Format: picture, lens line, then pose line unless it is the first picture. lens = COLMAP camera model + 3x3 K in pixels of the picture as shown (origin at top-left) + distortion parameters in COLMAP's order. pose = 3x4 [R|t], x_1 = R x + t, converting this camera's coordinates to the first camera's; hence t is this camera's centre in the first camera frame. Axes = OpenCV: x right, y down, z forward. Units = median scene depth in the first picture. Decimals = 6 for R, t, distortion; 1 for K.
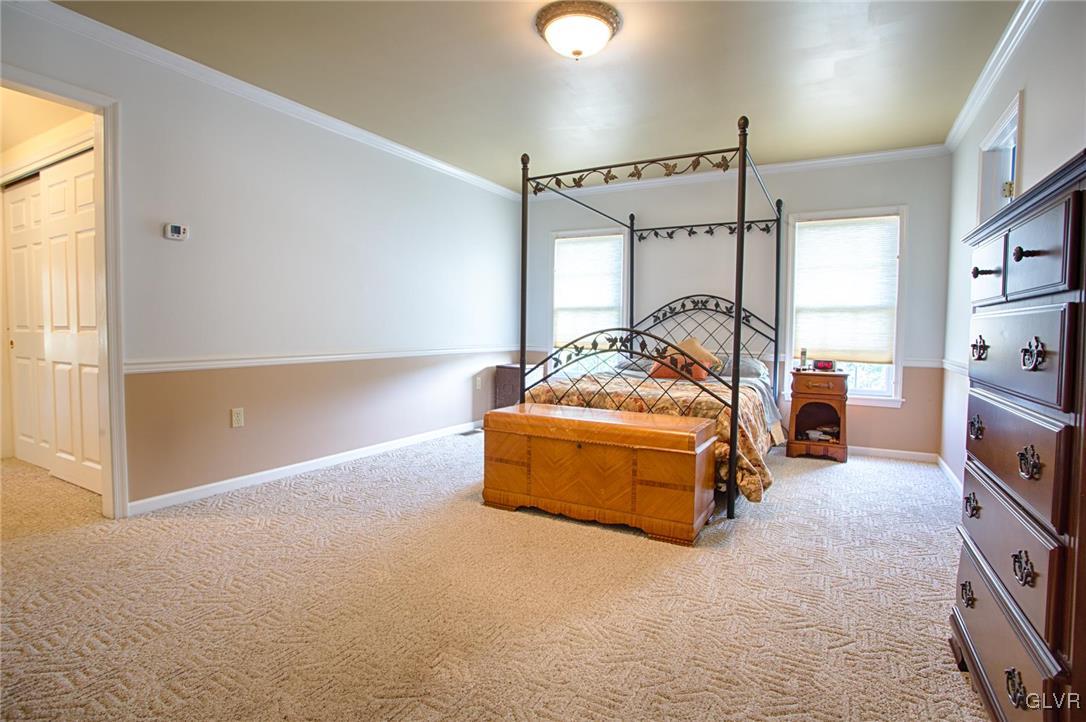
lens RADIAL K [[529.8, 0, 536.7], [0, 529.8, 352.9], [0, 0, 1]] dist [-0.036824, 0.001165]
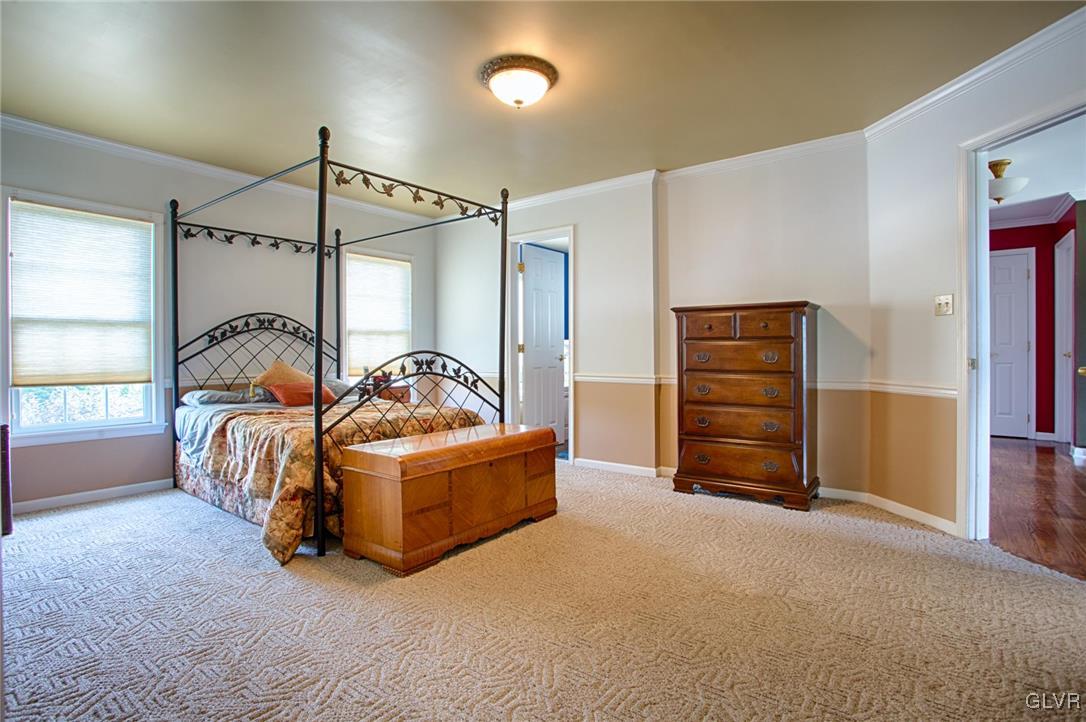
lens RADIAL K [[529.8, 0, 538.4], [0, 529.8, 360.6], [0, 0, 1]] dist [-0.036824, 0.001165]
pose [[0.154877, -0.033634, 0.987361, -0.553080], [0.051629, 0.998330, 0.025909, -0.030071], [-0.986584, 0.046964, 0.156355, 0.439467]]
